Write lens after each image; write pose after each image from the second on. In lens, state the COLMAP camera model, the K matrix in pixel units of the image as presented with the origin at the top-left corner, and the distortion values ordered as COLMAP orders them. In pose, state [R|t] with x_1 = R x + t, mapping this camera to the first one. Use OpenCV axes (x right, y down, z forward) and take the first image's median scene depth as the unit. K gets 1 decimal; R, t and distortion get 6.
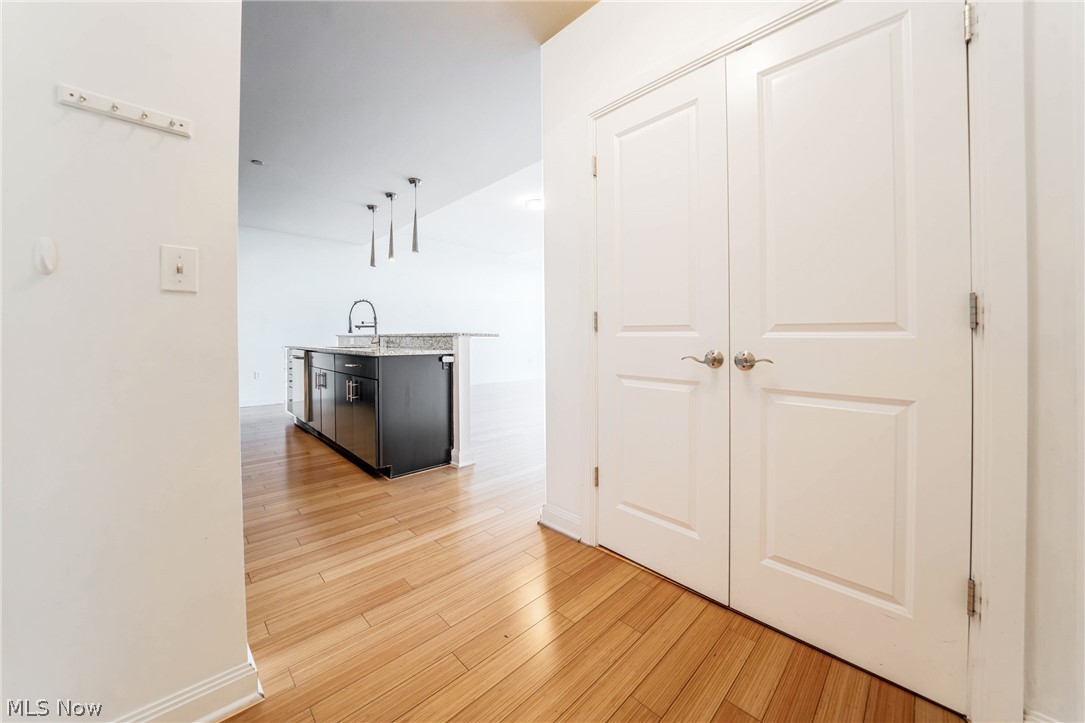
lens RADIAL K [[378.1, 0, 531.5], [0, 378.1, 344.8], [0, 0, 1]] dist [-0.000161, 0.000079]
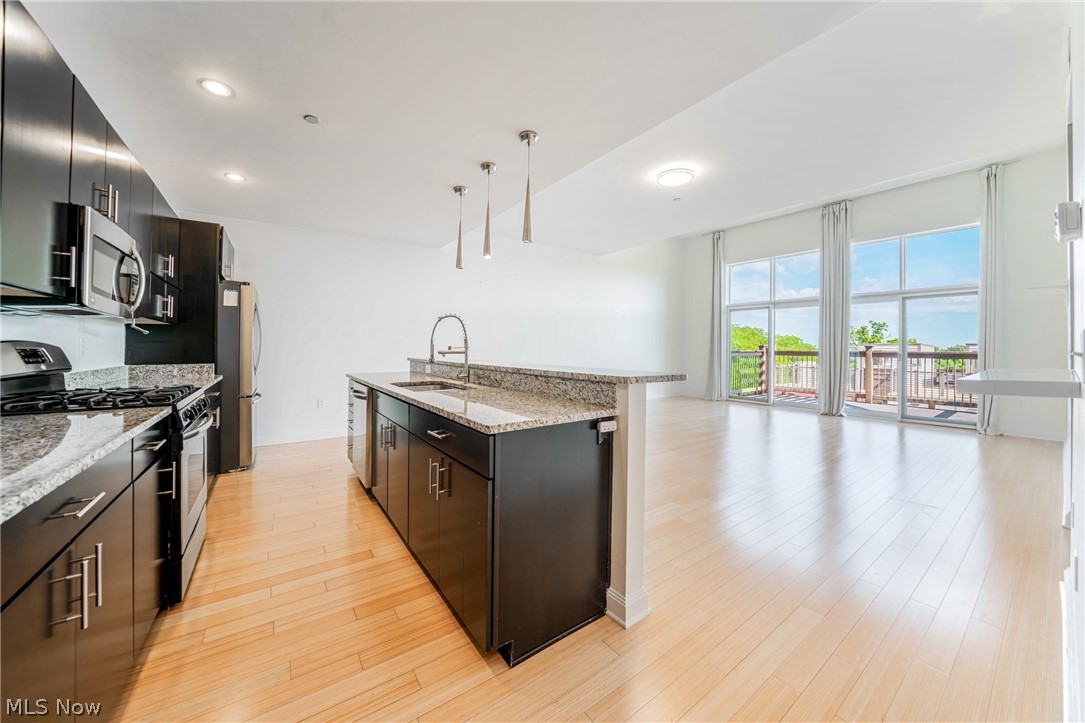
lens RADIAL K [[378.1, 0, 543.1], [0, 378.1, 350.0], [0, 0, 1]] dist [-0.000161, 0.000079]
pose [[0.991259, 0.017276, -0.130796, -0.240227], [-0.018785, 0.999770, -0.010312, -0.063290], [0.130588, 0.012679, 0.991356, 0.441994]]
